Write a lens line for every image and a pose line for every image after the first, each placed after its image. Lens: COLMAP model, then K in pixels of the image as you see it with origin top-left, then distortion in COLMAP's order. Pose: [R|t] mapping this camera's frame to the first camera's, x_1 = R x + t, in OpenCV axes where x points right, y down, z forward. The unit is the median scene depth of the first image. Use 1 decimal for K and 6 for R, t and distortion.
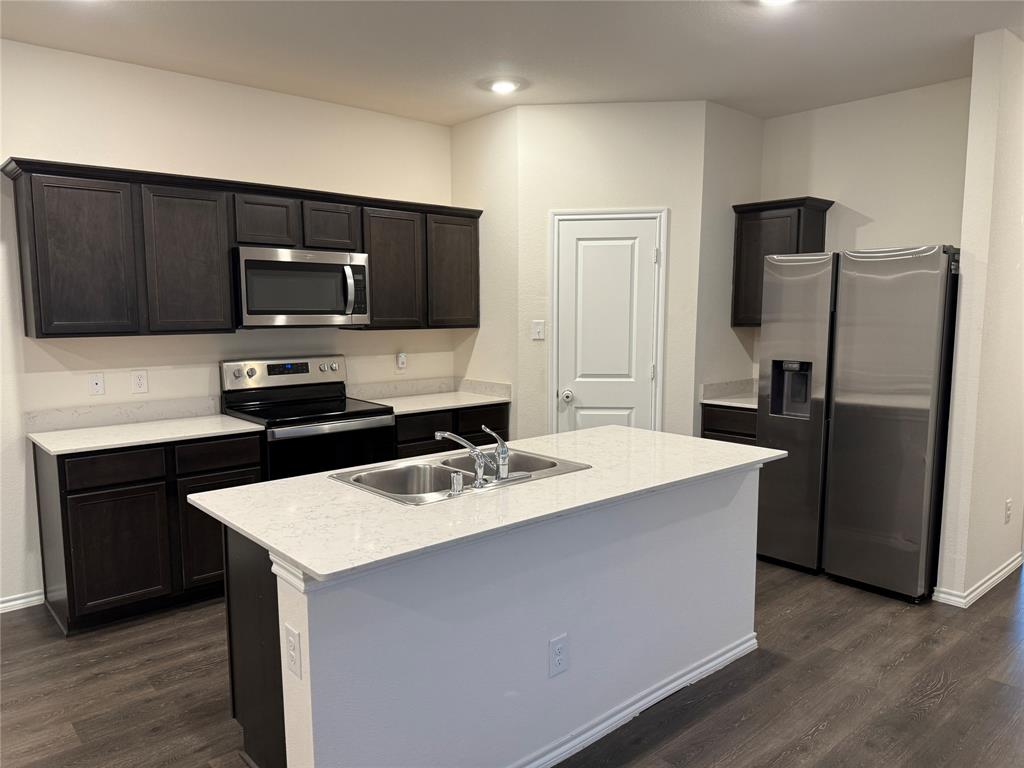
lens RADIAL K [[722.9, 0, 506.6], [0, 722.9, 379.9], [0, 0, 1]] dist [0.119823, -0.177404]
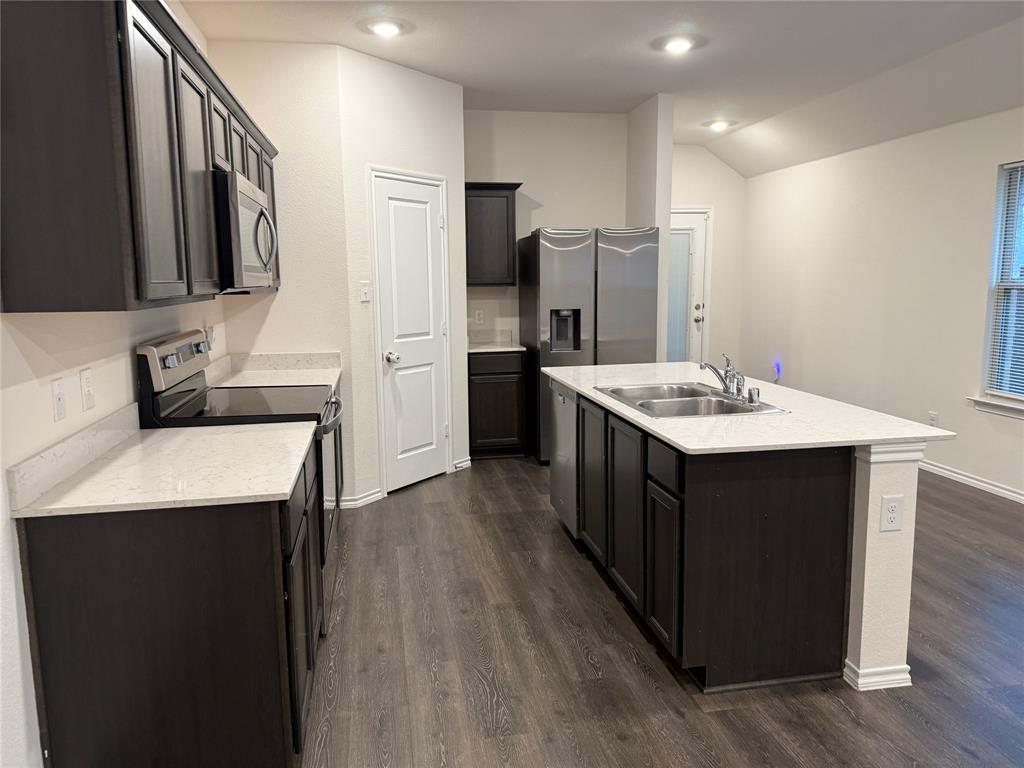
lens RADIAL K [[722.9, 0, 506.6], [0, 722.9, 379.9], [0, 0, 1]] dist [0.119823, -0.177404]
pose [[0.496210, -0.124024, 0.859298, -0.705670], [0.092878, 0.991647, 0.089493, -0.022863], [-0.863220, 0.035402, 0.503584, 0.373990]]
